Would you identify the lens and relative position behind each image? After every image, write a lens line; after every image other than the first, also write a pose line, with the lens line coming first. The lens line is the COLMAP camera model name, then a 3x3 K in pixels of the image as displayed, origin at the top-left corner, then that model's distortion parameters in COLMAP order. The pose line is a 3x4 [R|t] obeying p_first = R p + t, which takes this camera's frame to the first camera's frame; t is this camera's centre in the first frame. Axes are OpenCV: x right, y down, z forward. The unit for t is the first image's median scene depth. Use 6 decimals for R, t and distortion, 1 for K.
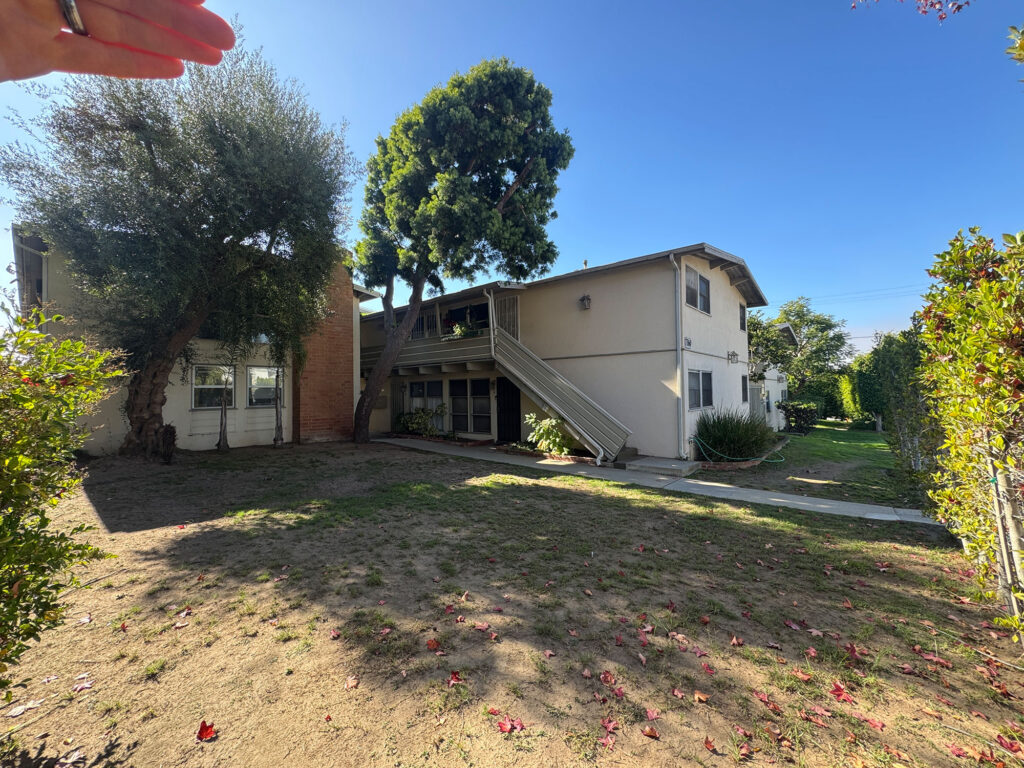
lens RADIAL K [[410.9, 0, 510.7], [0, 410.9, 383.6], [0, 0, 1]] dist [-0.000714, -0.000289]
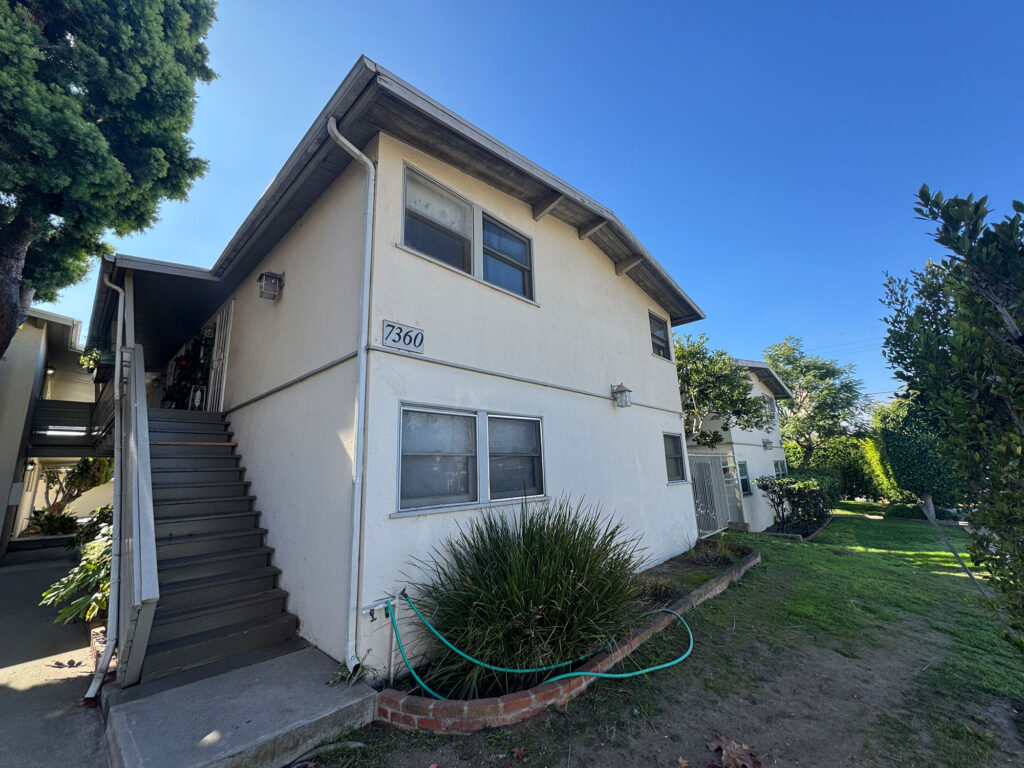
lens RADIAL K [[410.9, 0, 513.3], [0, 410.9, 386.1], [0, 0, 1]] dist [-0.000714, -0.000289]
pose [[0.999016, -0.030175, -0.032519, 0.235590], [0.023589, 0.982138, -0.186679, 0.010670], [0.037571, 0.185729, 0.981883, 0.267326]]
